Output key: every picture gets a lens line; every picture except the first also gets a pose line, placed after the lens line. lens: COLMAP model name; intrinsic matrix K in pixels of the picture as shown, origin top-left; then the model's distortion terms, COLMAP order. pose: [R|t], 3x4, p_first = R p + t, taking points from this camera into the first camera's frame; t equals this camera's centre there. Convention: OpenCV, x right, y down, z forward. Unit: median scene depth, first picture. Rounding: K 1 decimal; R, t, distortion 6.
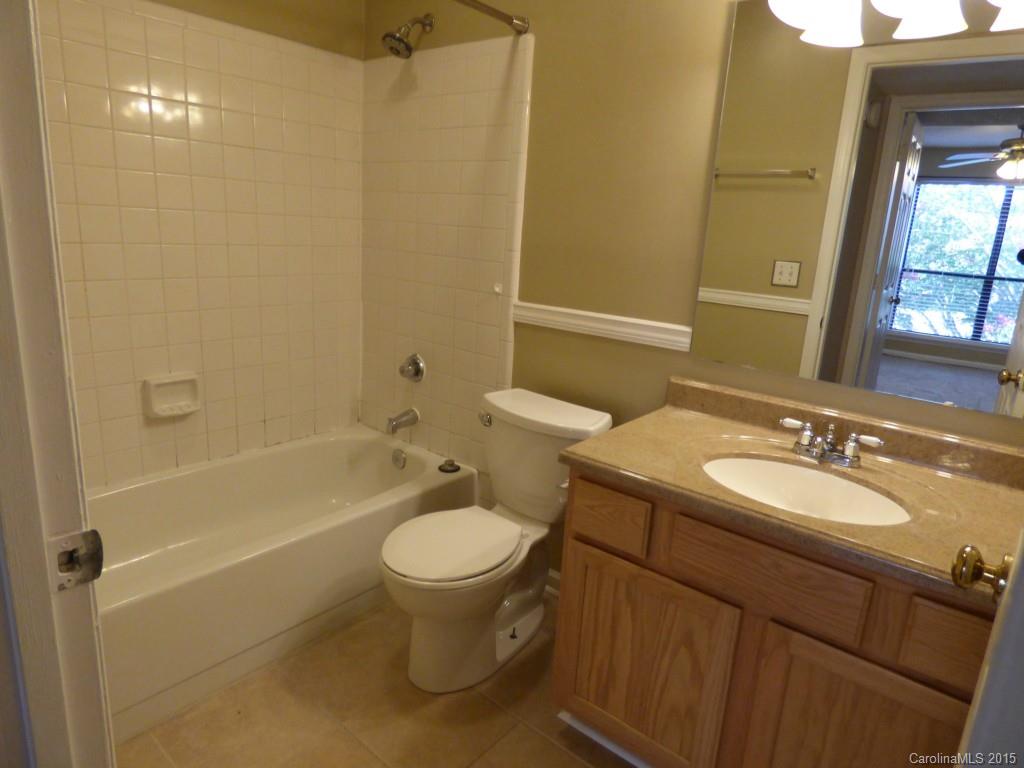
lens RADIAL K [[635.1, 0, 508.0], [0, 635.1, 378.8], [0, 0, 1]] dist [-0.005498, -0.001332]
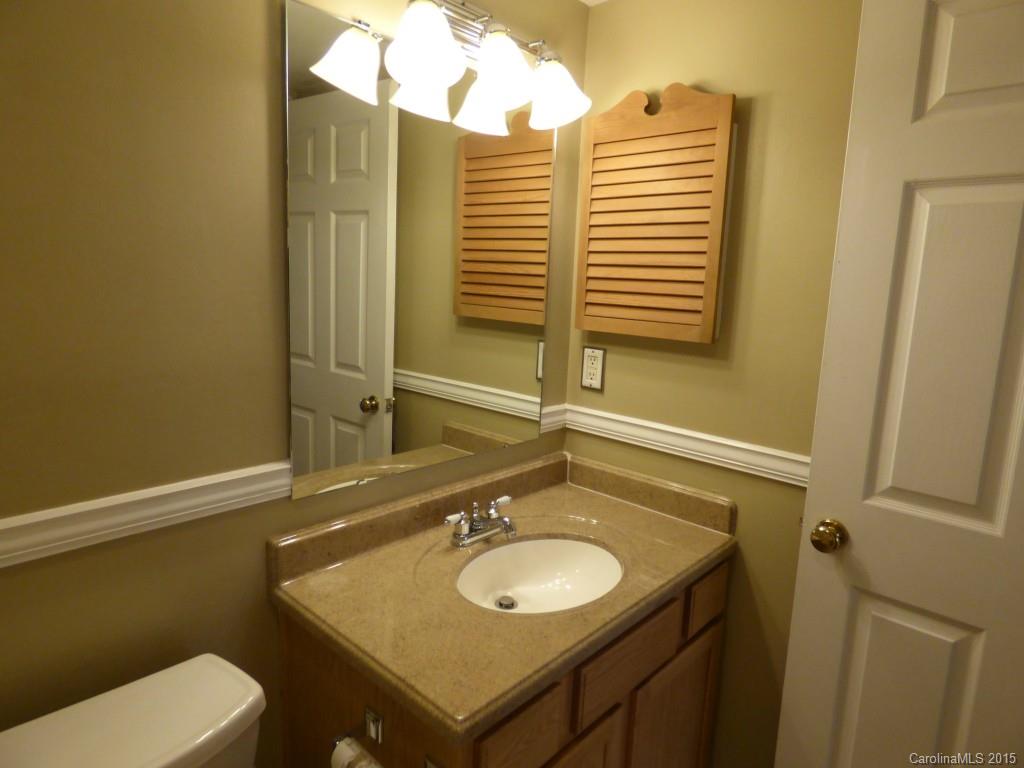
lens RADIAL K [[635.1, 0, 508.0], [0, 635.1, 378.8], [0, 0, 1]] dist [-0.005498, -0.001332]
pose [[0.049840, -0.224339, 0.973236, -0.450629], [0.203372, 0.956311, 0.210023, -0.338669], [-0.977832, 0.187461, 0.093287, 0.882055]]
